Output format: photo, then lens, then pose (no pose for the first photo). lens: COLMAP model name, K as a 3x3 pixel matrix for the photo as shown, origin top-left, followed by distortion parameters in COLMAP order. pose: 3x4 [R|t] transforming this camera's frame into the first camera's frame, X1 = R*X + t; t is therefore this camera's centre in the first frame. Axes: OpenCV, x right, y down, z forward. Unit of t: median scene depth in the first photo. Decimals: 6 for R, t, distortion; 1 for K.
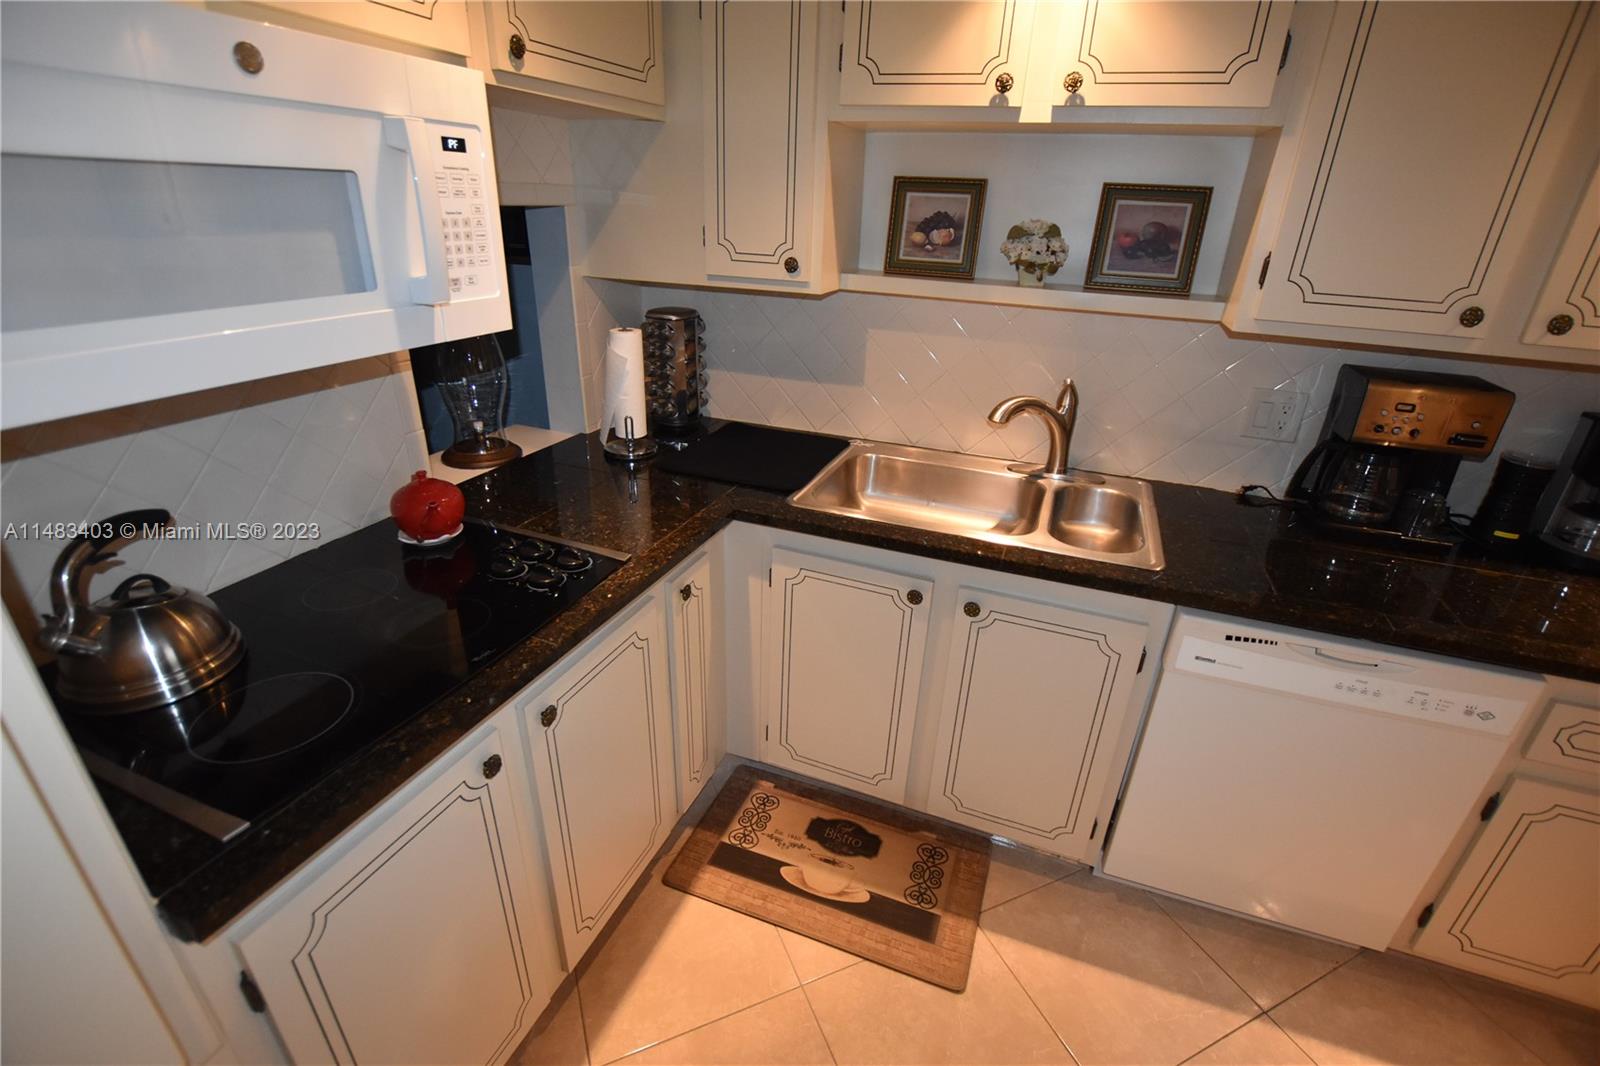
lens RADIAL K [[711.7, 0, 801.4], [0, 711.7, 528.1], [0, 0, 1]] dist [-0.028683, 0.000322]
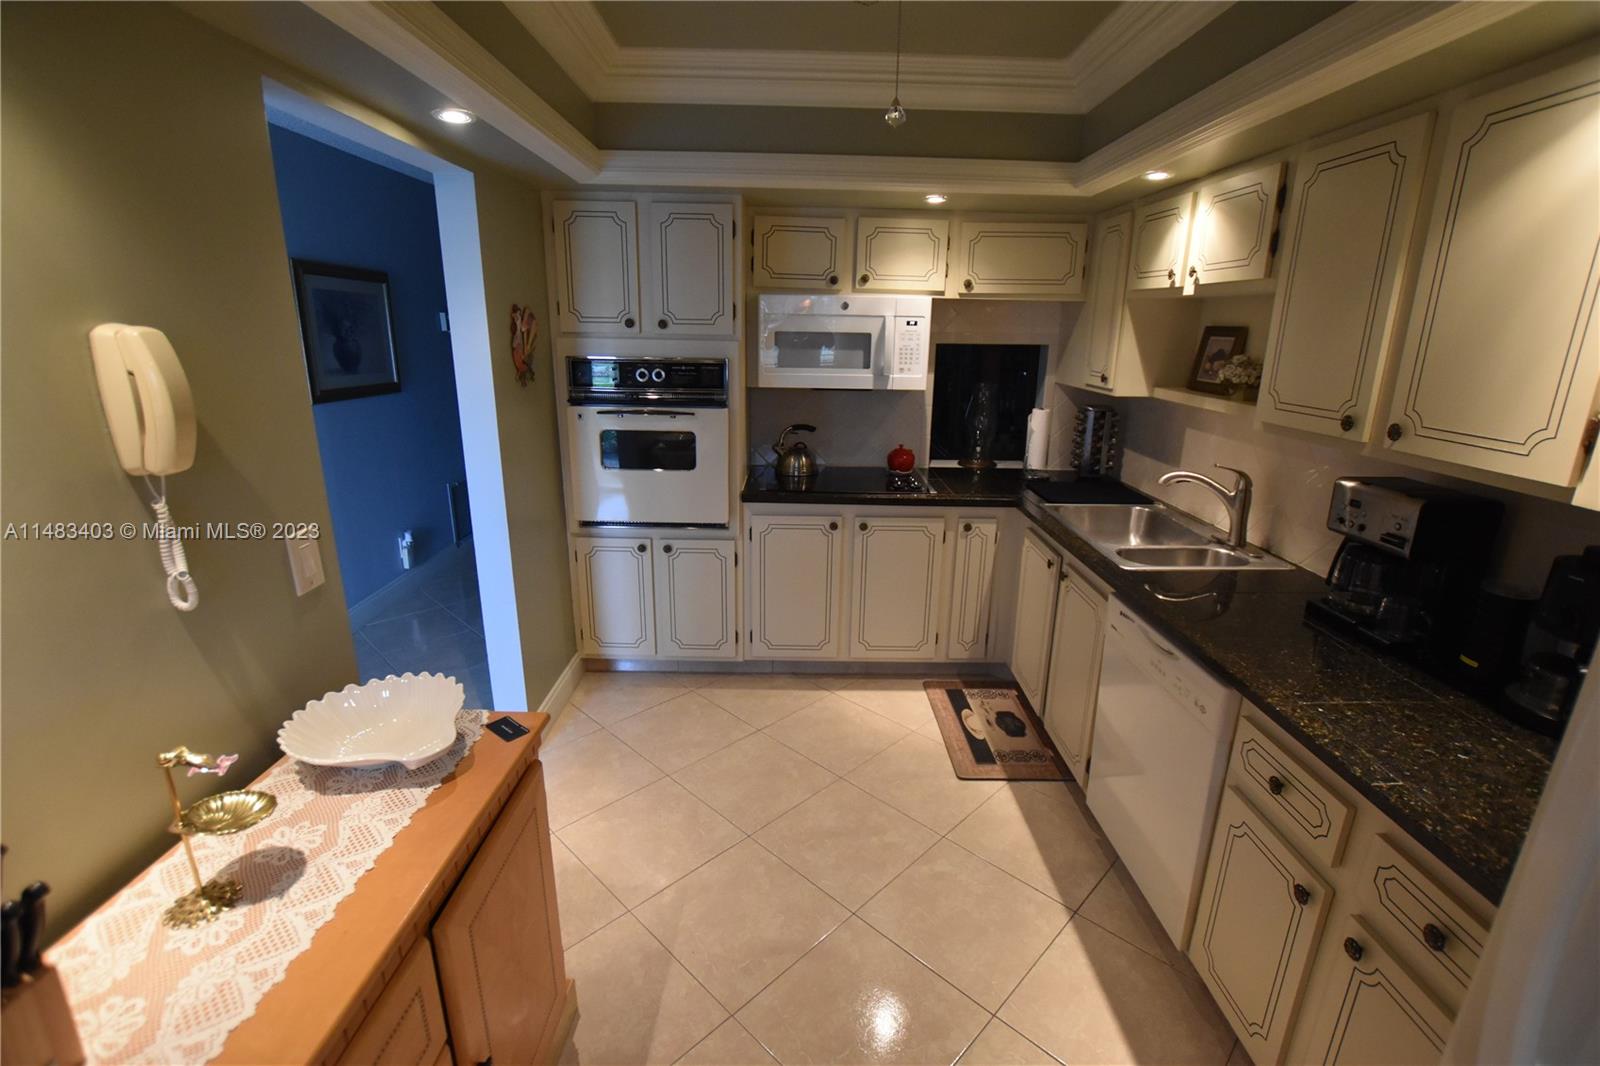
lens RADIAL K [[711.7, 0, 801.4], [0, 711.7, 528.1], [0, 0, 1]] dist [-0.028683, 0.000322]
pose [[0.368672, 0.228404, -0.901062, 1.444045], [-0.385831, 0.919498, 0.075214, 0.120041], [0.845704, 0.319929, 0.427119, -0.237526]]
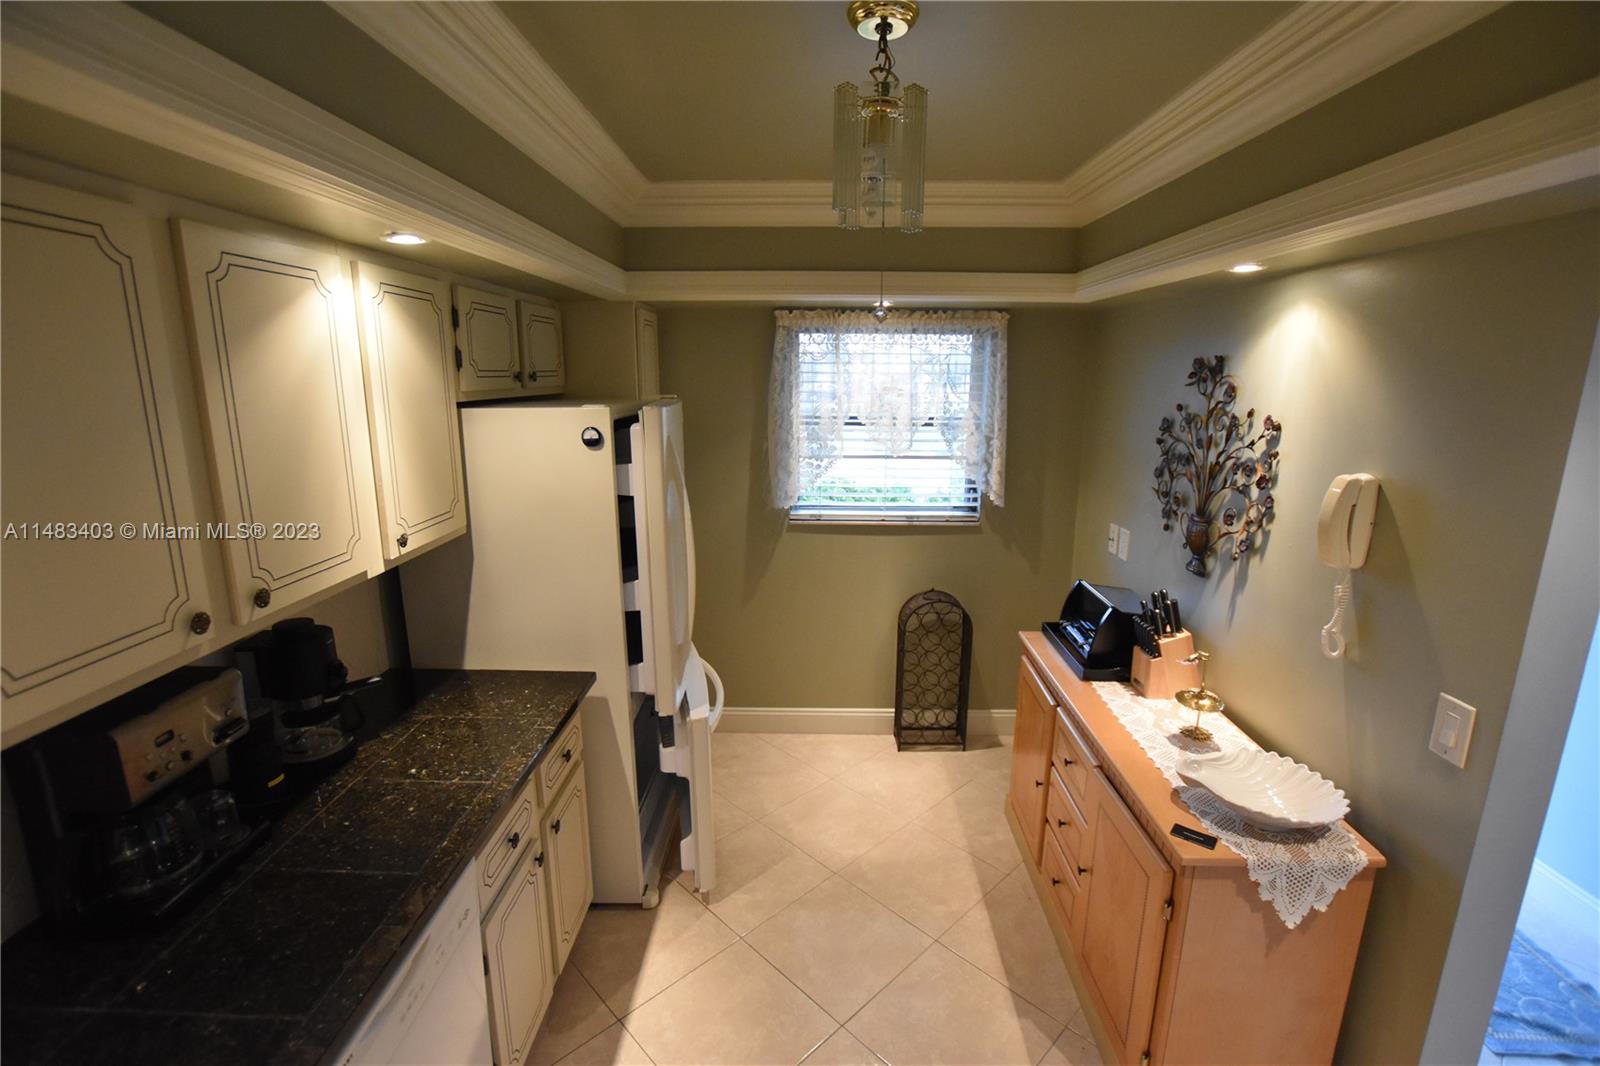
lens RADIAL K [[711.7, 0, 801.4], [0, 711.7, 528.1], [0, 0, 1]] dist [-0.028683, 0.000322]
pose [[-0.353533, -0.229845, 0.906745, -0.048467], [0.372287, 0.854694, 0.361802, -0.360135], [-0.858147, 0.465478, -0.216594, 0.396616]]
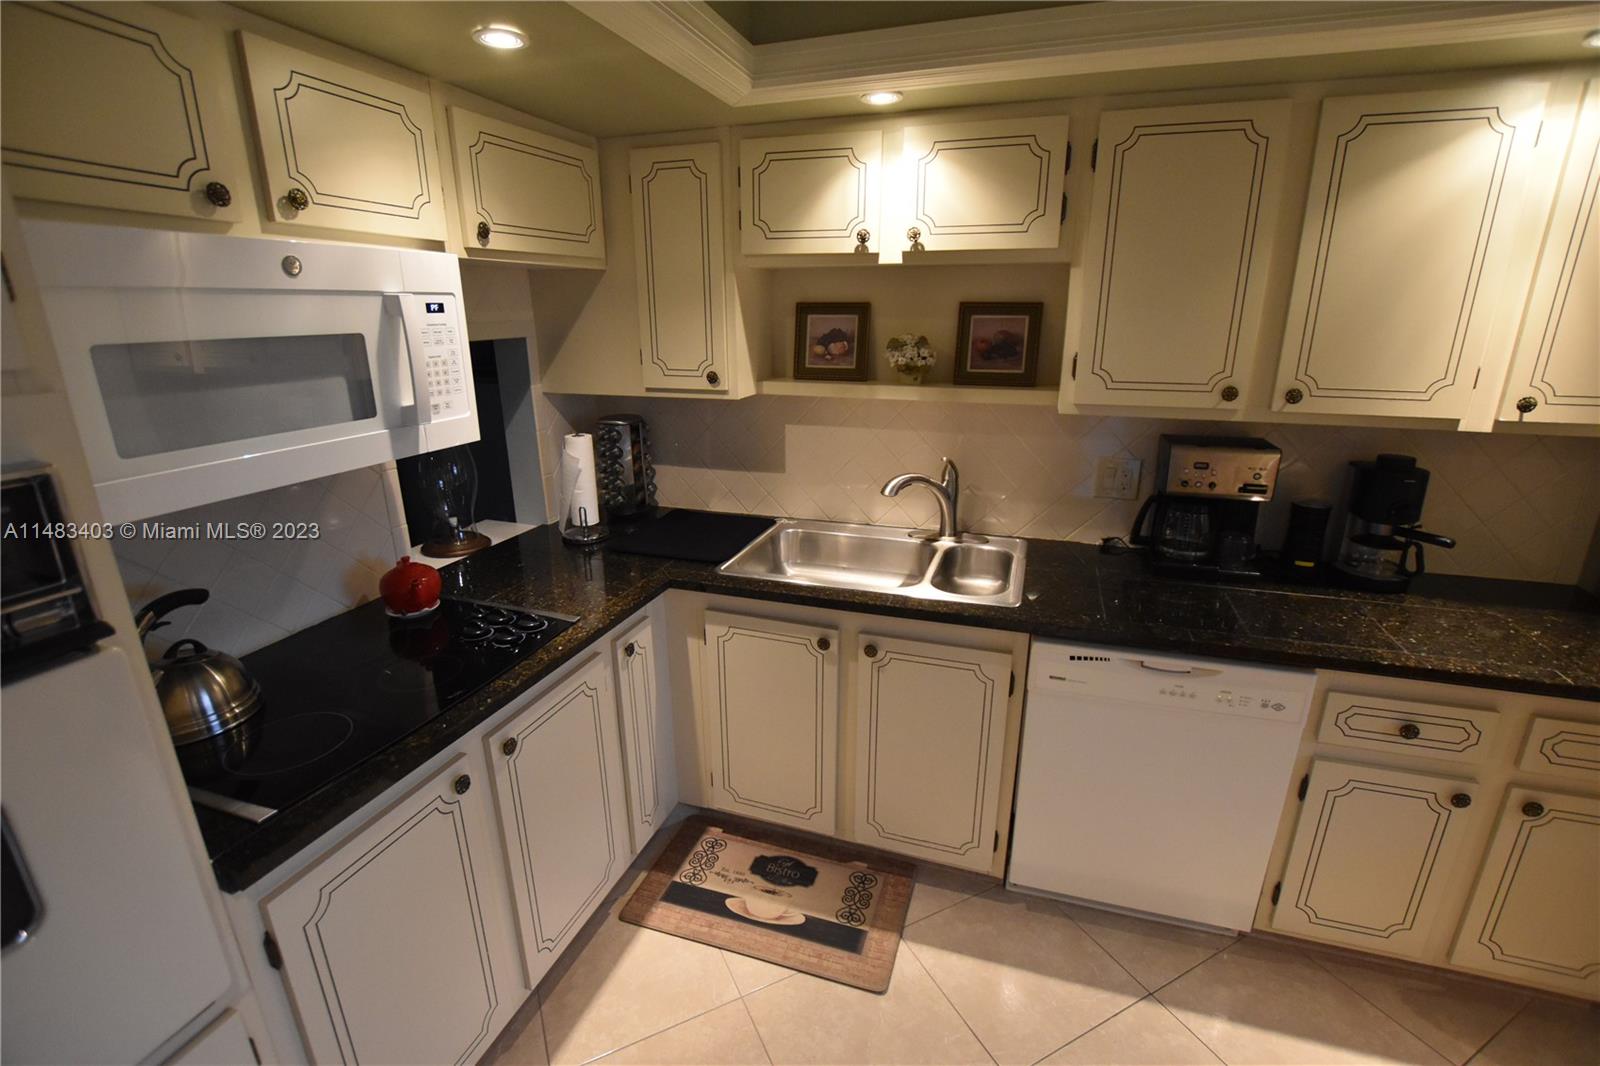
lens RADIAL K [[711.7, 0, 801.4], [0, 711.7, 528.1], [0, 0, 1]] dist [-0.028683, 0.000322]
pose [[0.998224, -0.050303, 0.031909, 0.094944], [0.053915, 0.990710, -0.124846, 0.052386], [-0.025332, 0.126345, 0.991663, -0.204764]]
